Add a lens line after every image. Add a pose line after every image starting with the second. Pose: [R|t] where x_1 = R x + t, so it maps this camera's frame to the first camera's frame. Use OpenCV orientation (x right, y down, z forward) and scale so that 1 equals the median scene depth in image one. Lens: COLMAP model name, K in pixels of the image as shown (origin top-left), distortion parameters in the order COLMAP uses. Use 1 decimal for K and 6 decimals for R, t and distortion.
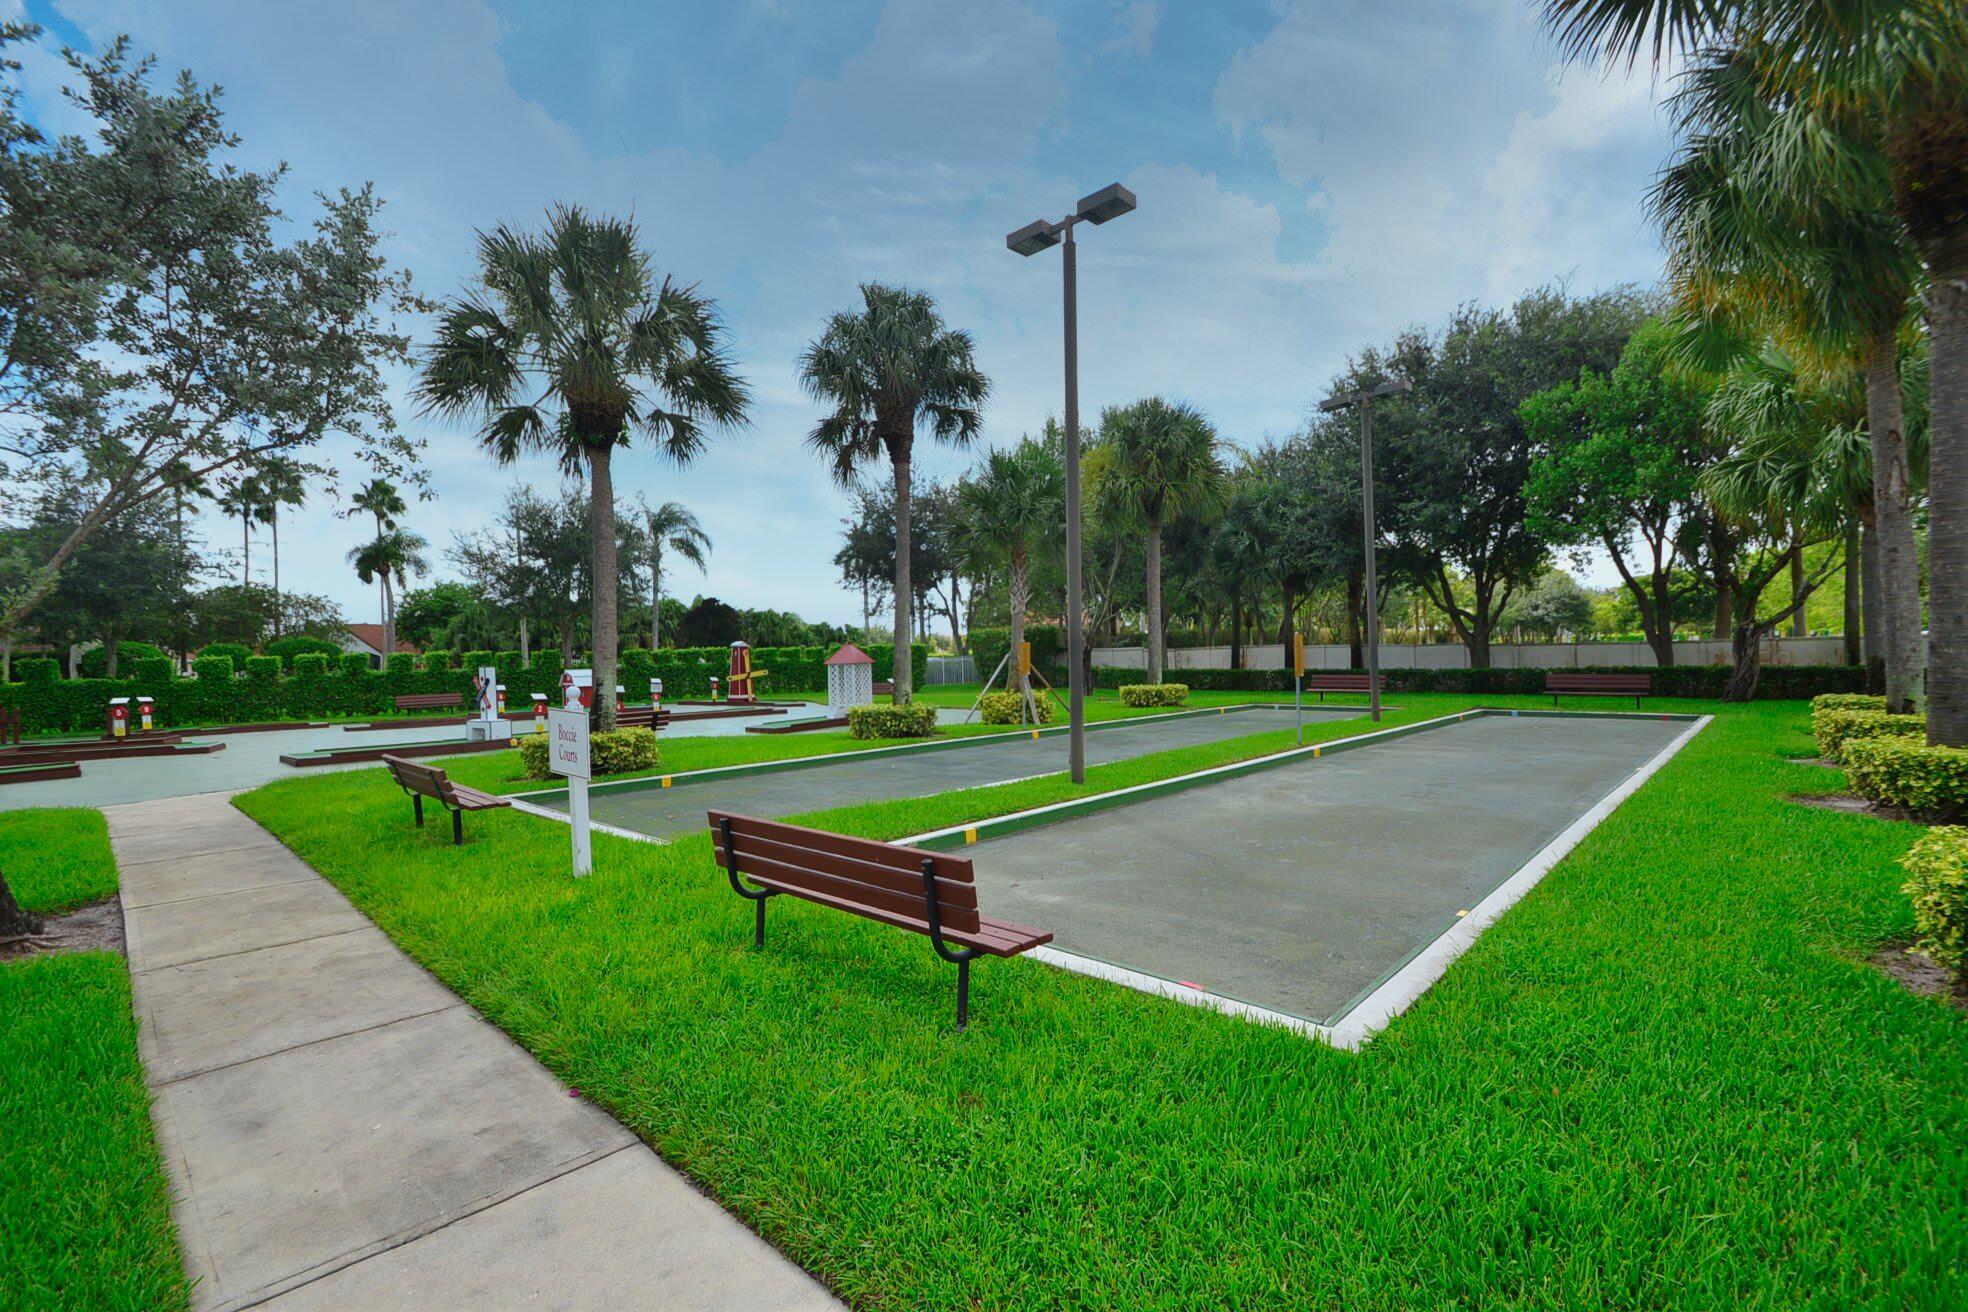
lens RADIAL K [[862.5, 0, 984.0], [0, 862.5, 656.0], [0, 0, 1]] dist [-0.000258, -0.015521]
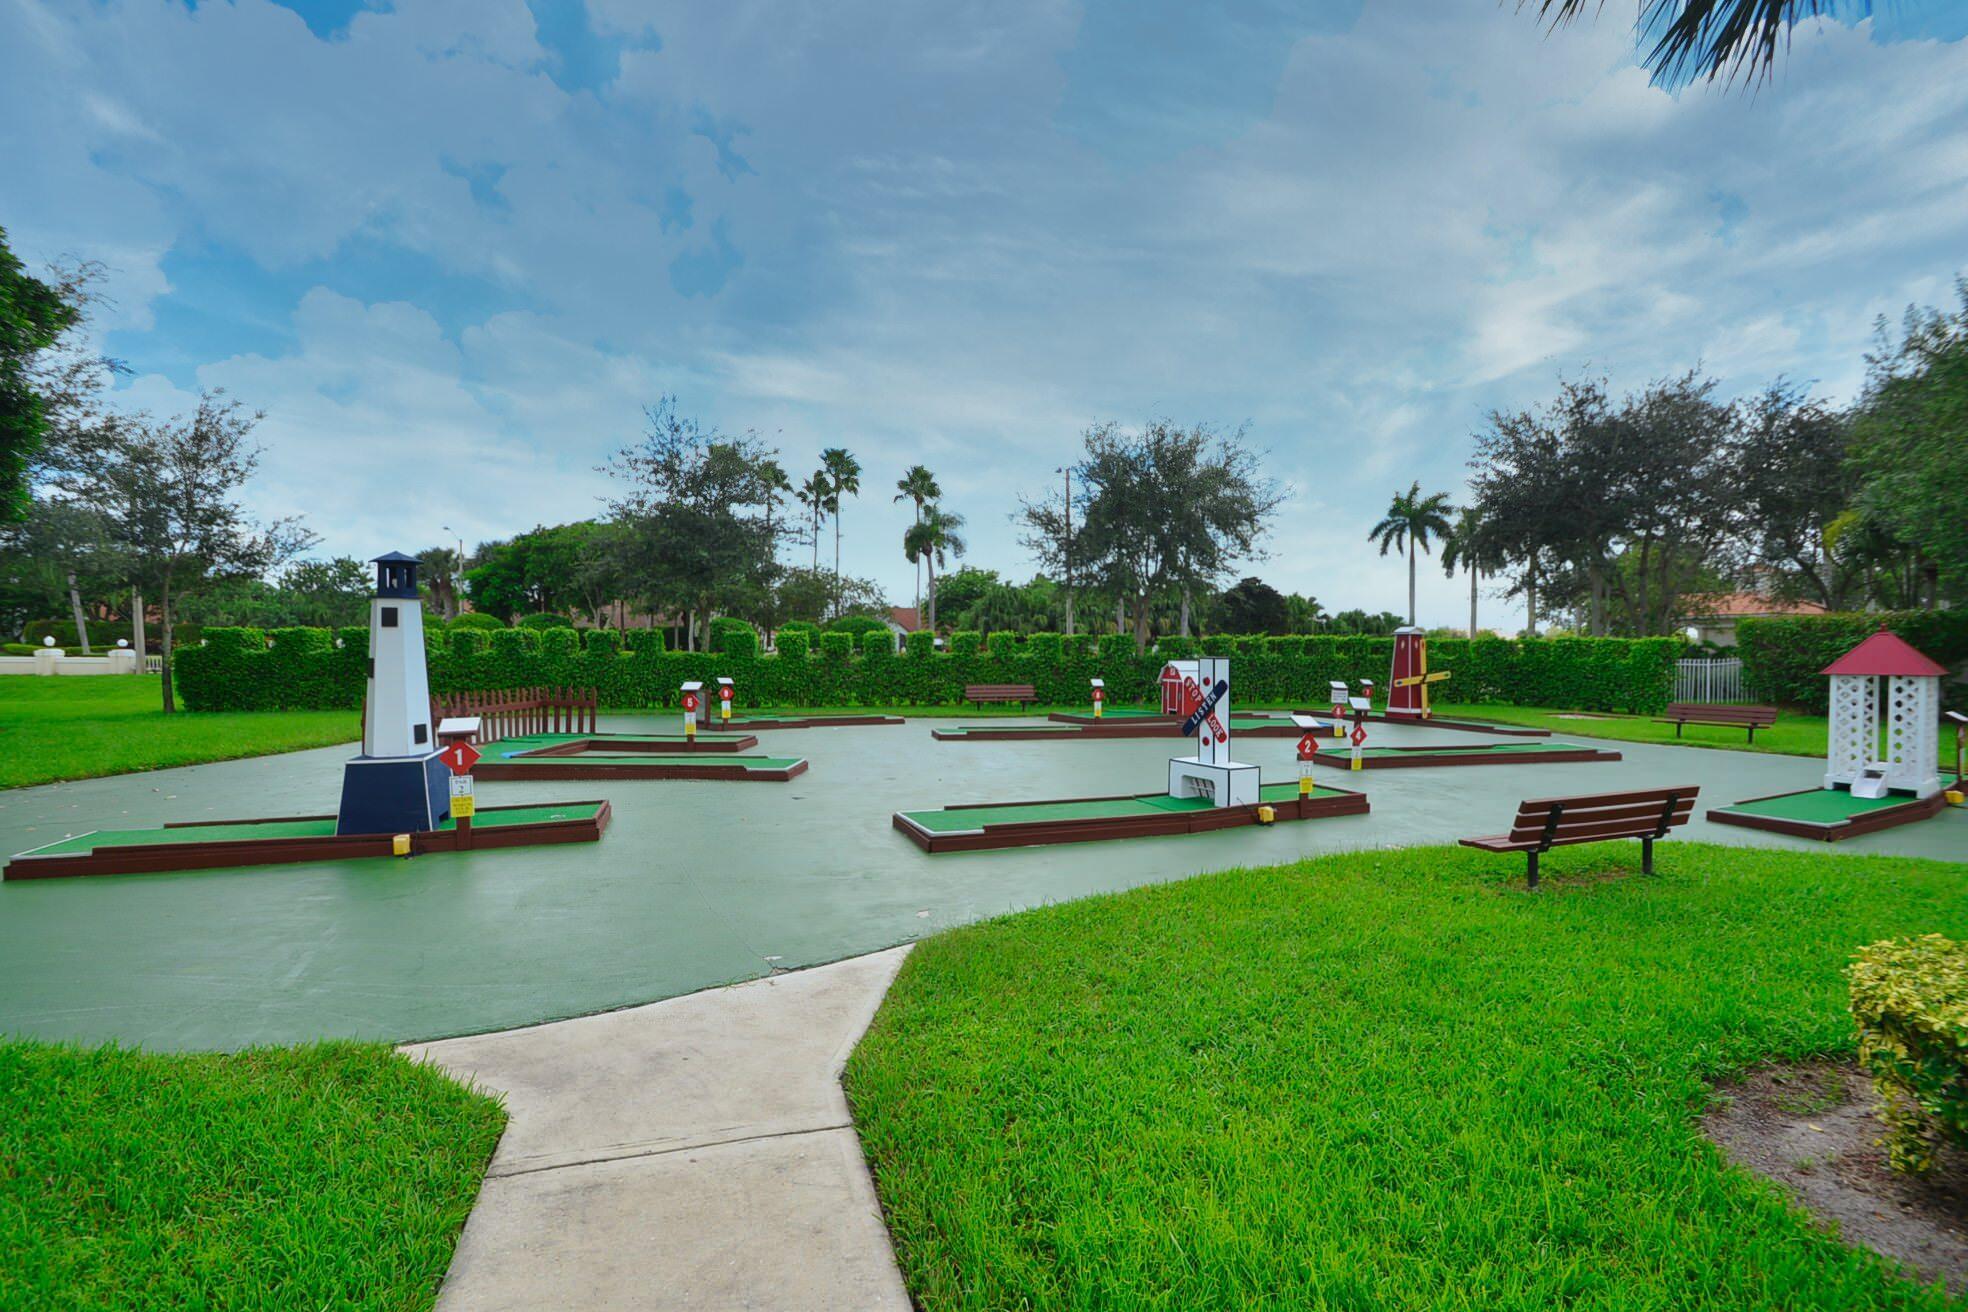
lens RADIAL K [[862.5, 0, 984.0], [0, 862.5, 656.0], [0, 0, 1]] dist [-0.000258, -0.015521]
pose [[0.871203, 0.034785, -0.489690, -0.141455], [-0.029329, 0.999393, 0.018812, 0.001597], [0.490047, -0.002027, 0.871694, 0.154466]]
